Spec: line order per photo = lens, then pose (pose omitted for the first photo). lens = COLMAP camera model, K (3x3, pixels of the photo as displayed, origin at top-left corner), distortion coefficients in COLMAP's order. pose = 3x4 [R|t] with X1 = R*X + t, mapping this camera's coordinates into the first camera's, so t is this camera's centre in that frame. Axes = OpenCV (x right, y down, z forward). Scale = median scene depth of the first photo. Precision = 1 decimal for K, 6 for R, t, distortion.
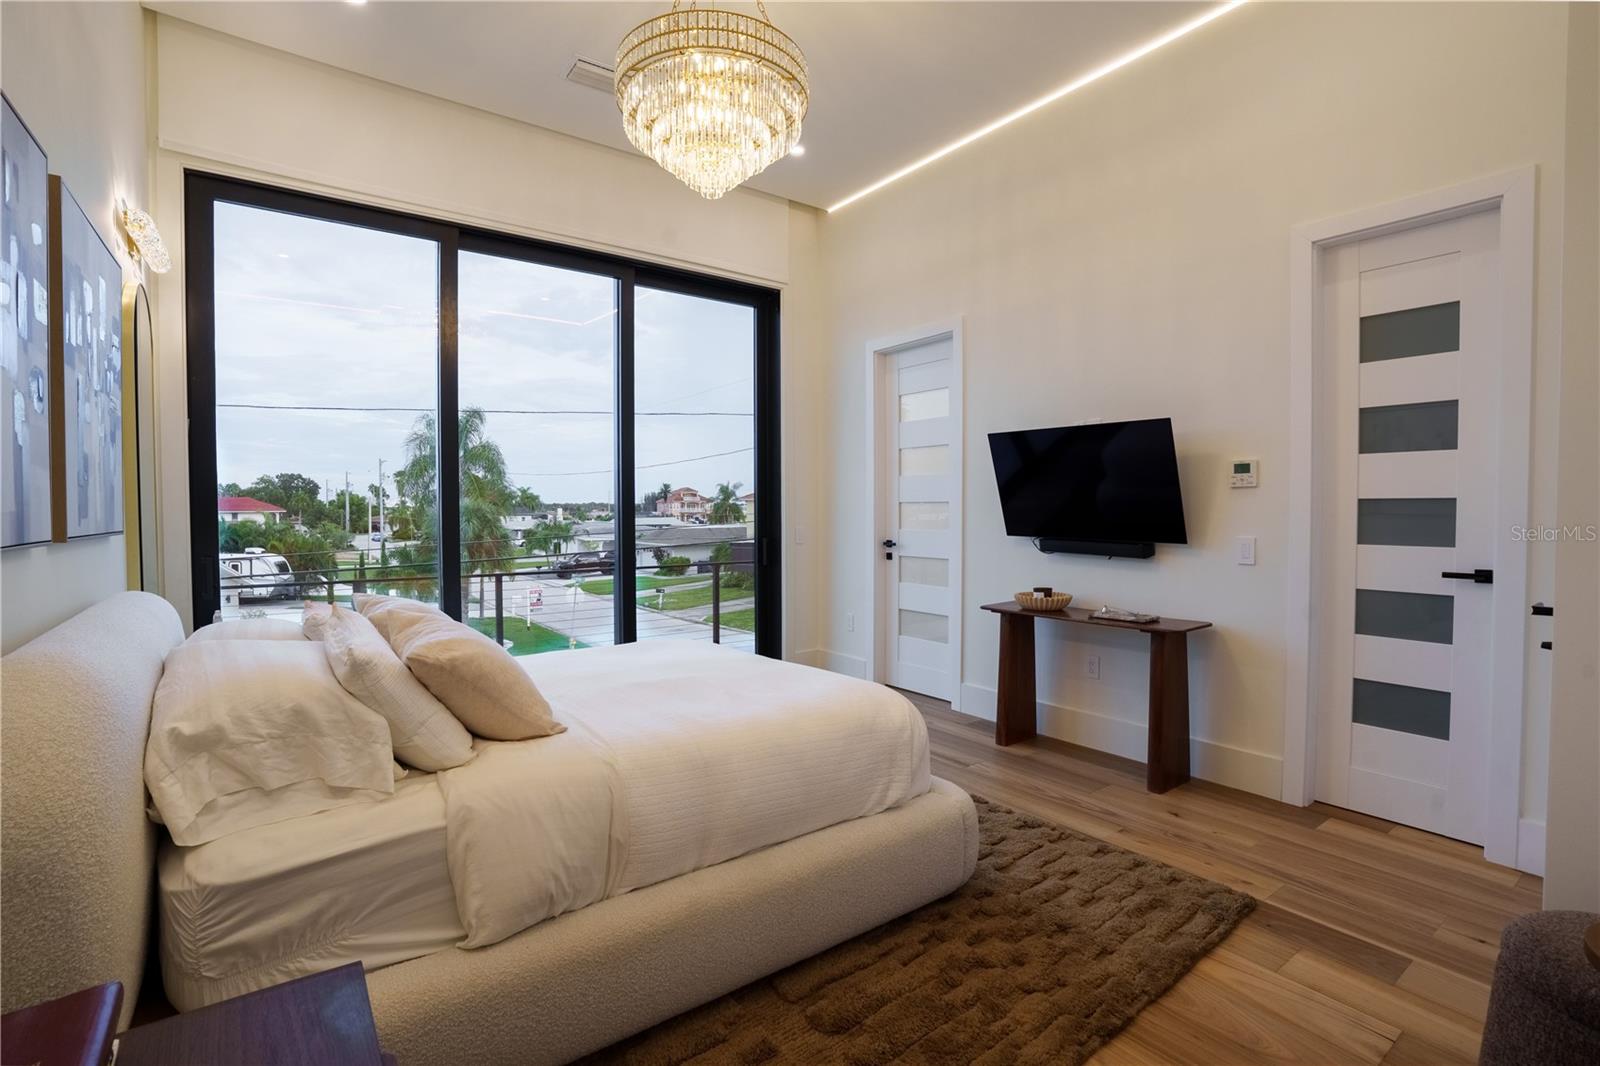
lens RADIAL K [[741.2, 0, 793.2], [0, 741.2, 525.1], [0, 0, 1]] dist [-0.031522, 0.000107]
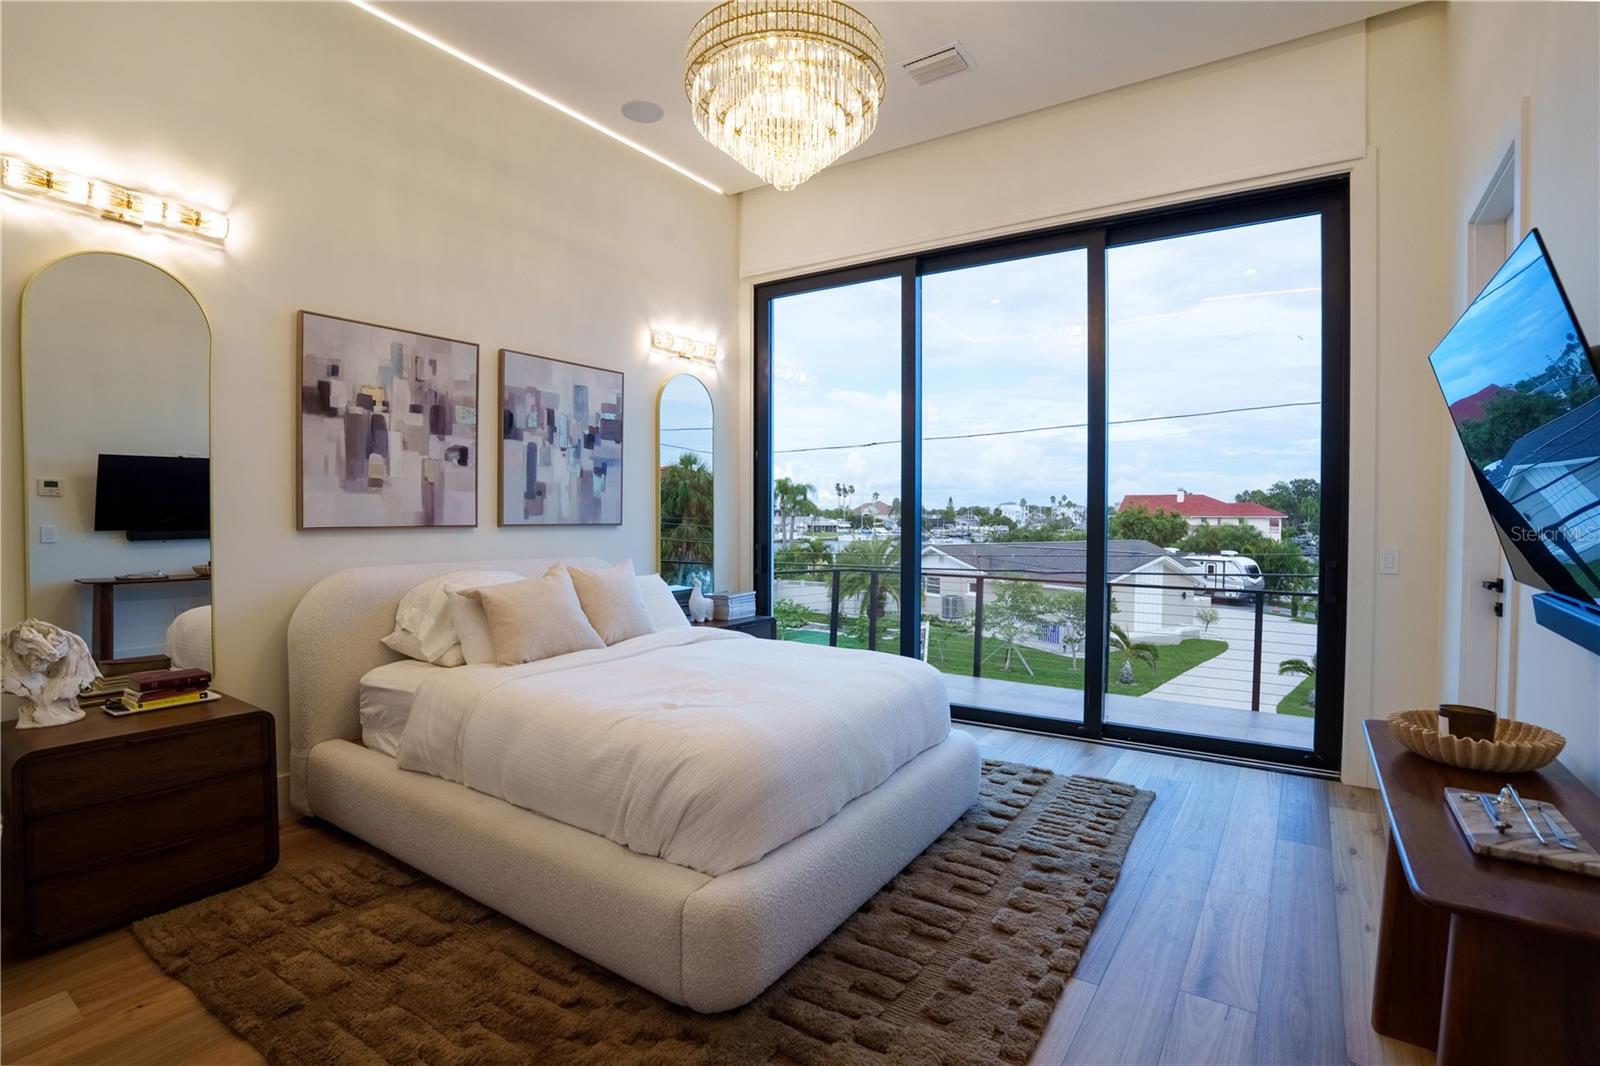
lens RADIAL K [[741.2, 0, 795.1], [0, 741.2, 526.9], [0, 0, 1]] dist [-0.031522, 0.000107]
pose [[0.342916, 0.022801, -0.939089, 0.405496], [-0.027918, 0.999511, 0.014073, -0.008932], [0.938951, 0.021391, 0.343385, 0.347826]]
